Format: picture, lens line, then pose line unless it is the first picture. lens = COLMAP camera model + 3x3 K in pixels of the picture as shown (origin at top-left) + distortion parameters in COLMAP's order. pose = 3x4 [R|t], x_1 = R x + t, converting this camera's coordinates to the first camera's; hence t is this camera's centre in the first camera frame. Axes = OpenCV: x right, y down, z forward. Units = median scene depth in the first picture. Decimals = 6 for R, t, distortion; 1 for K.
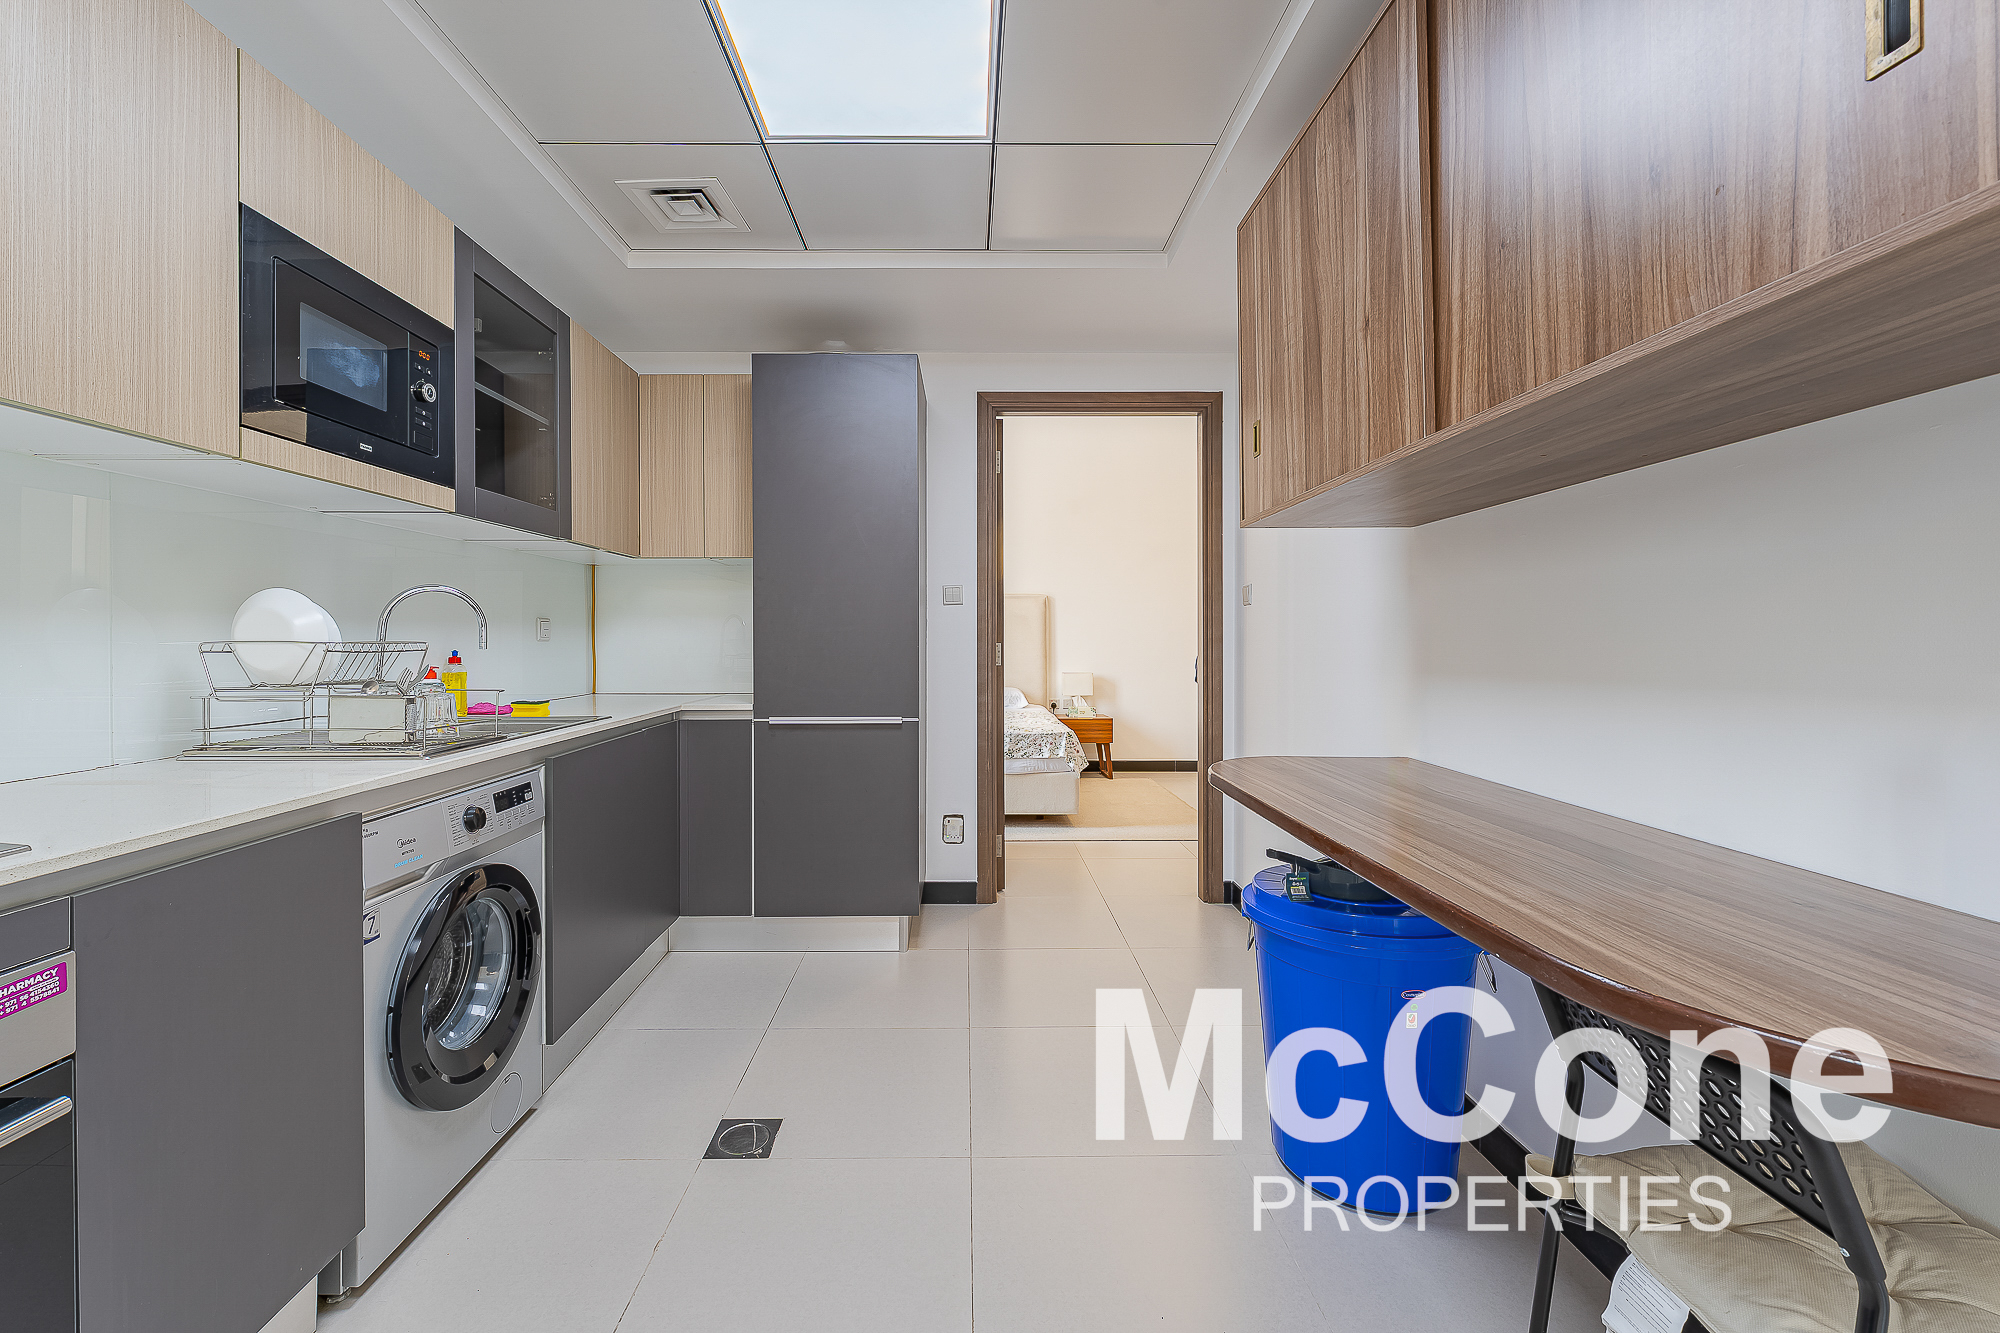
lens RADIAL K [[802.7, 0, 965.9], [0, 802.7, 641.8], [0, 0, 1]] dist [0.000521, -0.000075]
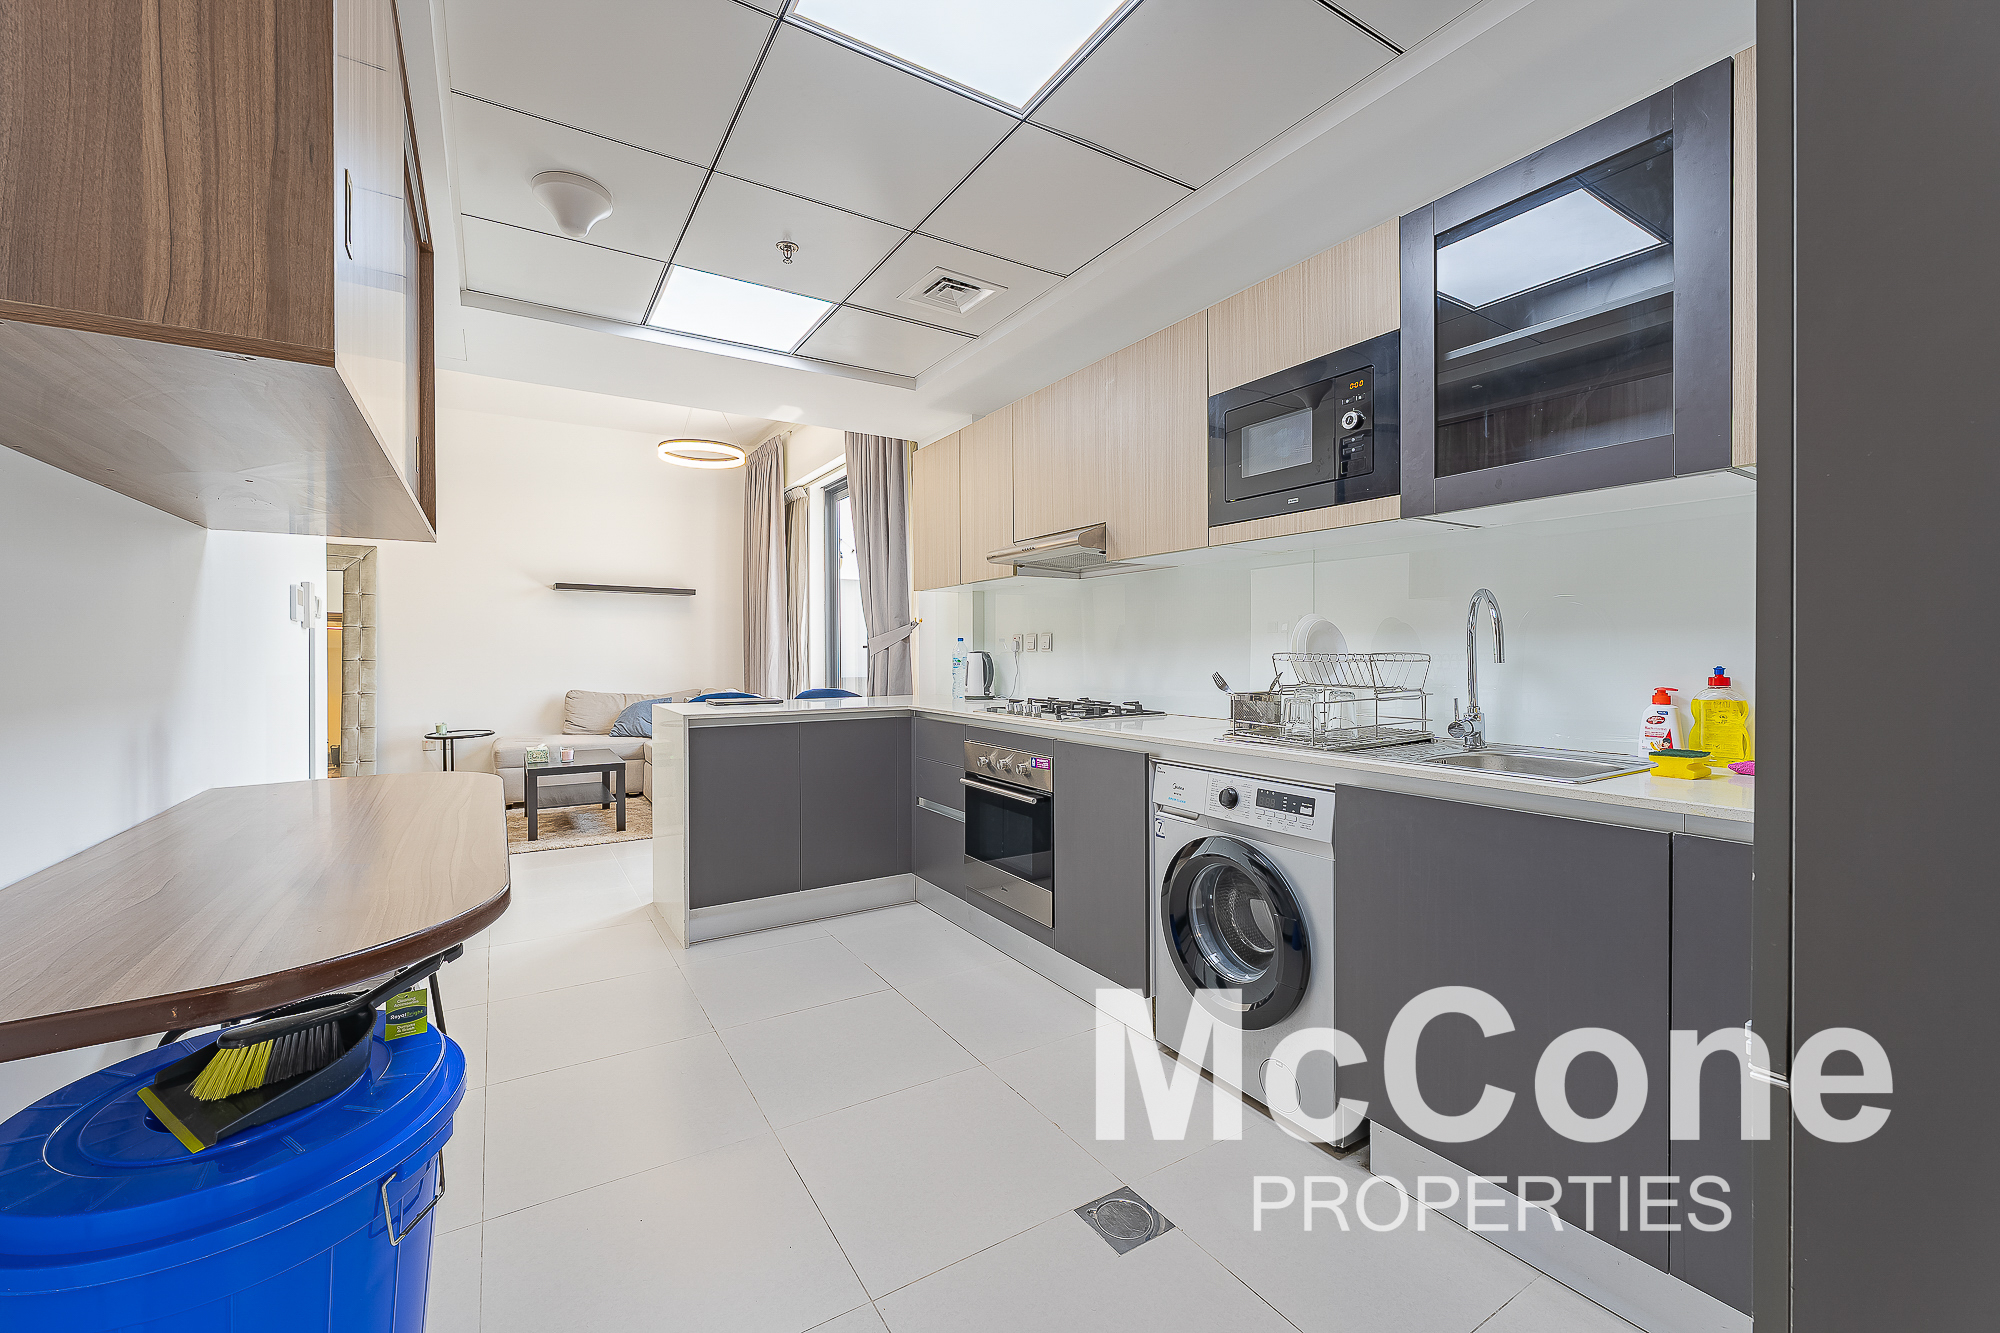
lens RADIAL K [[793.7, 0, 981.0], [0, 793.7, 666.2], [0, 0, 1]] dist [-0.000626, -0.000786]
pose [[-0.849682, 0.015895, -0.527056, 0.305640], [0.003413, 0.999690, 0.024647, -0.010628], [0.527284, 0.019143, -0.849473, 1.618504]]
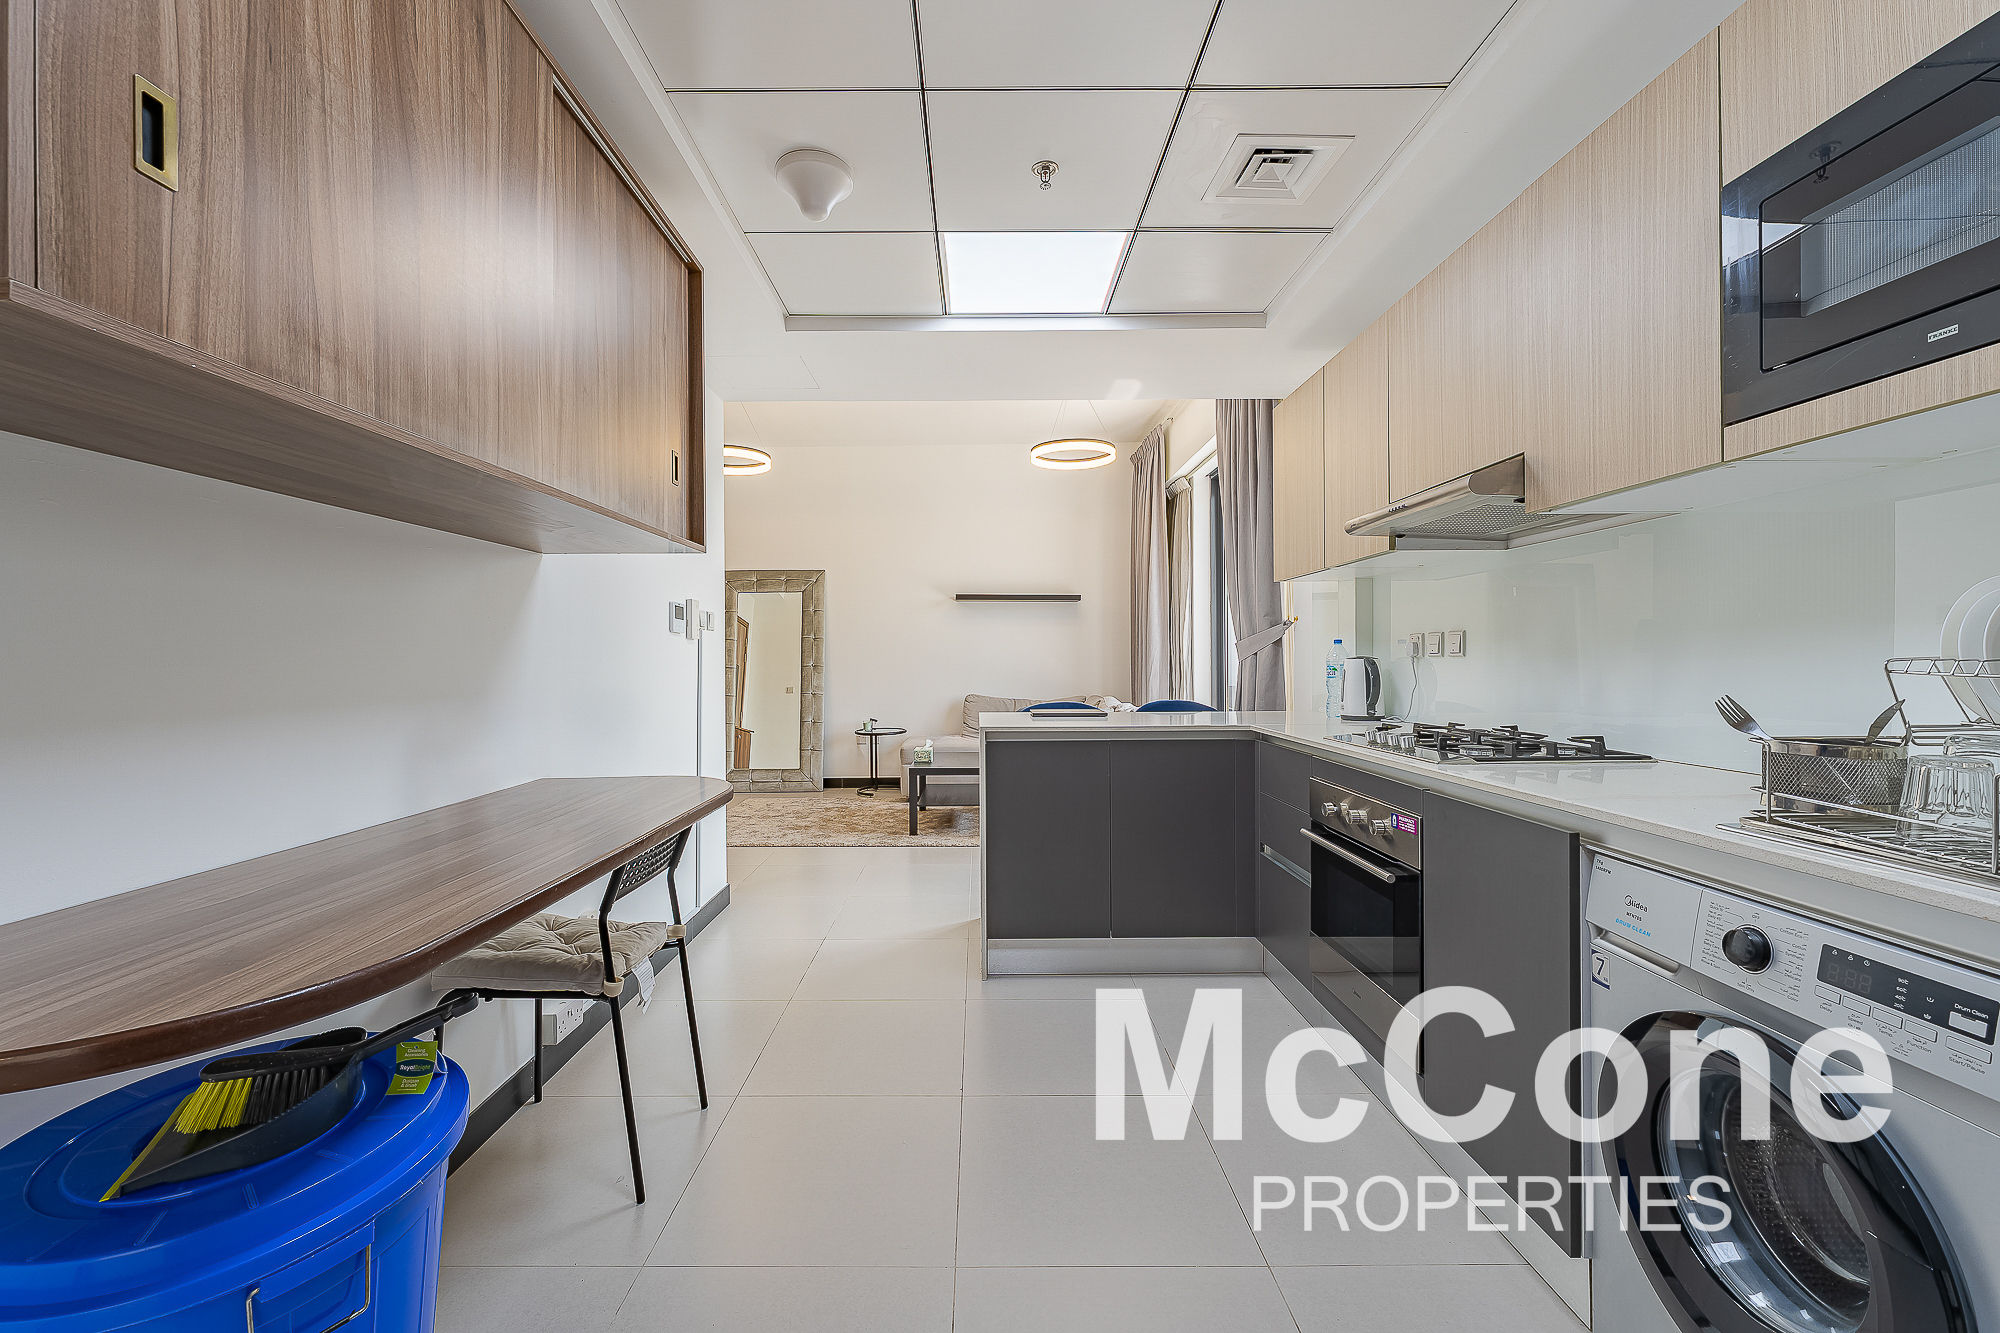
lens RADIAL K [[793.7, 0, 981.0], [0, 793.7, 666.2], [0, 0, 1]] dist [-0.000626, -0.000786]
pose [[-0.999935, 0.010030, -0.005361, -0.022228], [0.009955, 0.999856, 0.013767, -0.008670], [0.005498, 0.013713, -0.999891, 1.417357]]
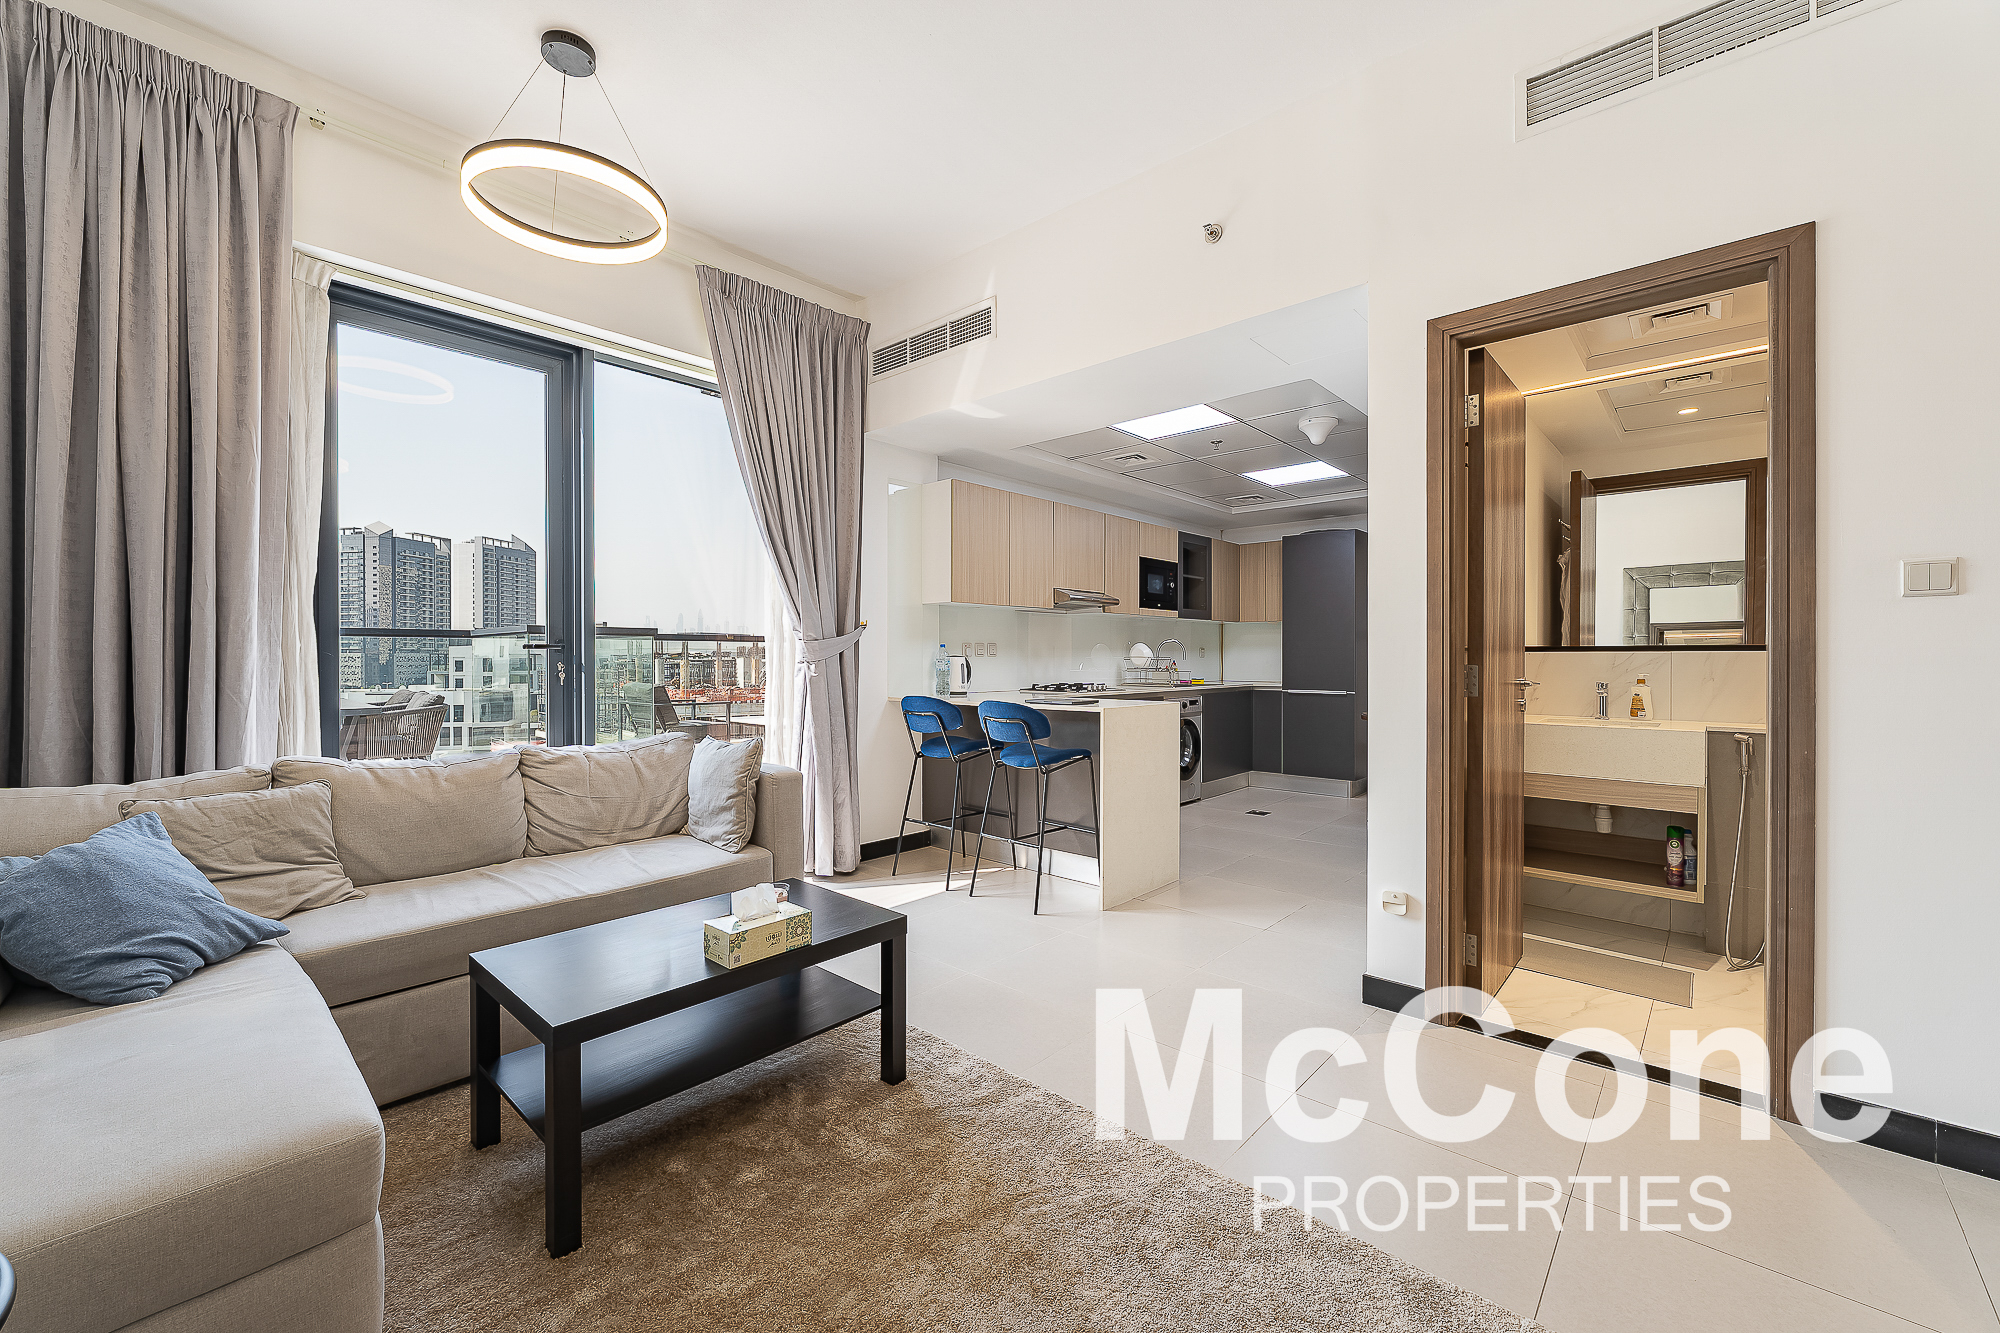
lens RADIAL K [[793.7, 0, 981.0], [0, 793.7, 666.2], [0, 0, 1]] dist [-0.000626, -0.000786]
pose [[0.733135, 0.008026, -0.680036, 1.033415], [-0.003180, 0.999960, 0.008373, 0.012411], [0.680076, -0.003976, 0.733131, -2.024278]]
